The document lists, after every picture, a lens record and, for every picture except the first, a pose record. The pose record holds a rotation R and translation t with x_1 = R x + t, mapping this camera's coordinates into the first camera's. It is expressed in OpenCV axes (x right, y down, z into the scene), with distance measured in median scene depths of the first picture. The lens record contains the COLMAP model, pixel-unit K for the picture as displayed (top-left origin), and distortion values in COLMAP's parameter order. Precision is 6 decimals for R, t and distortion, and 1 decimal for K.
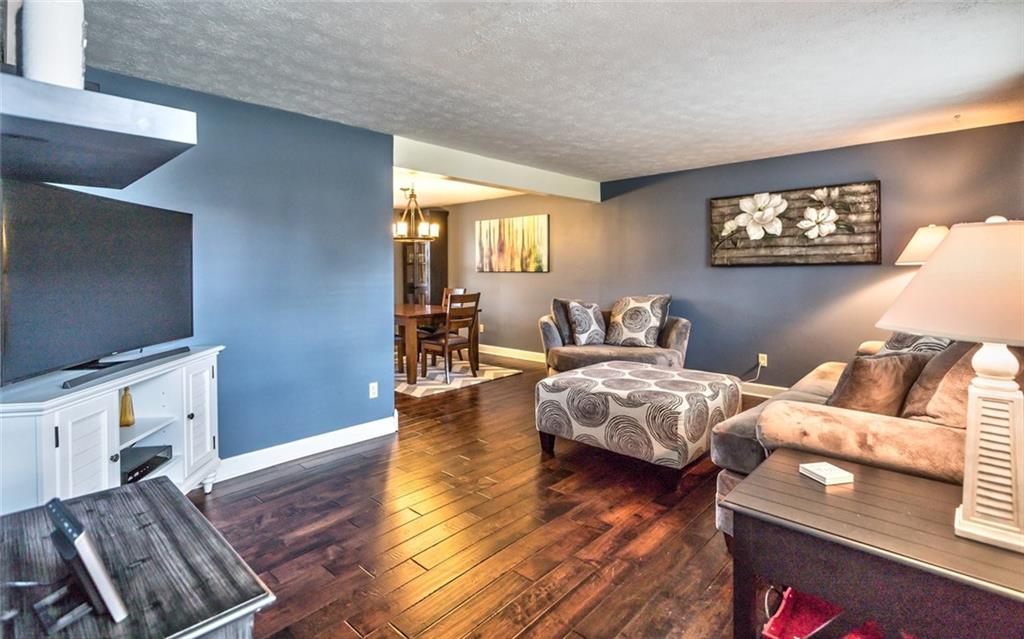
lens RADIAL K [[464.2, 0, 500.8], [0, 464.2, 271.4], [0, 0, 1]] dist [-0.008990, 0.002023]
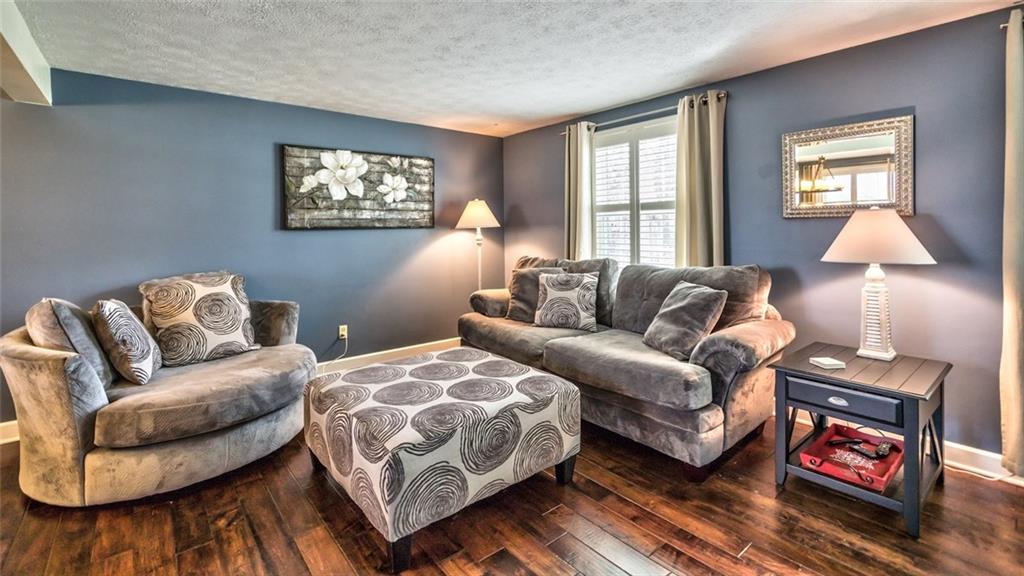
lens RADIAL K [[458.4, 0, 489.2], [0, 458.4, 237.2], [0, 0, 1]] dist [-0.001027, 0.000864]
pose [[0.135205, -0.015042, 0.990703, -0.321837], [0.010989, 0.999846, 0.013681, -0.005897], [-0.990757, 0.009037, 0.135350, 0.637961]]
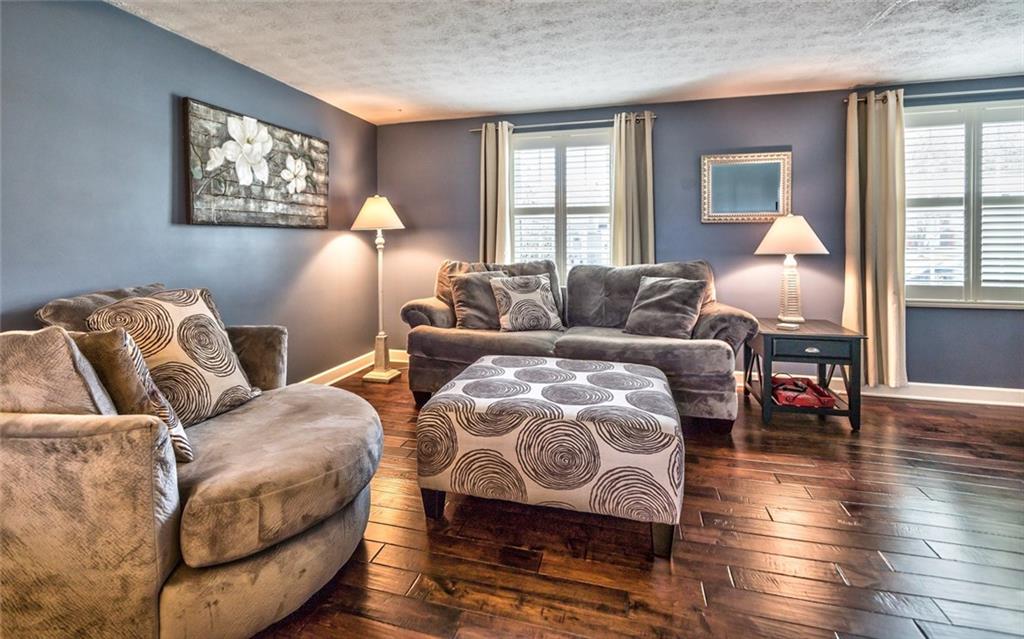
lens RADIAL K [[539.6, 0, 444.2], [0, 539.6, 252.0], [0, 0, 1]] dist [-0.002440, 0.000414]
pose [[-0.438635, -0.011685, 0.898589, -0.275717], [0.006022, 0.999855, 0.015942, 0.015216], [-0.898645, 0.012404, -0.438501, 1.173243]]
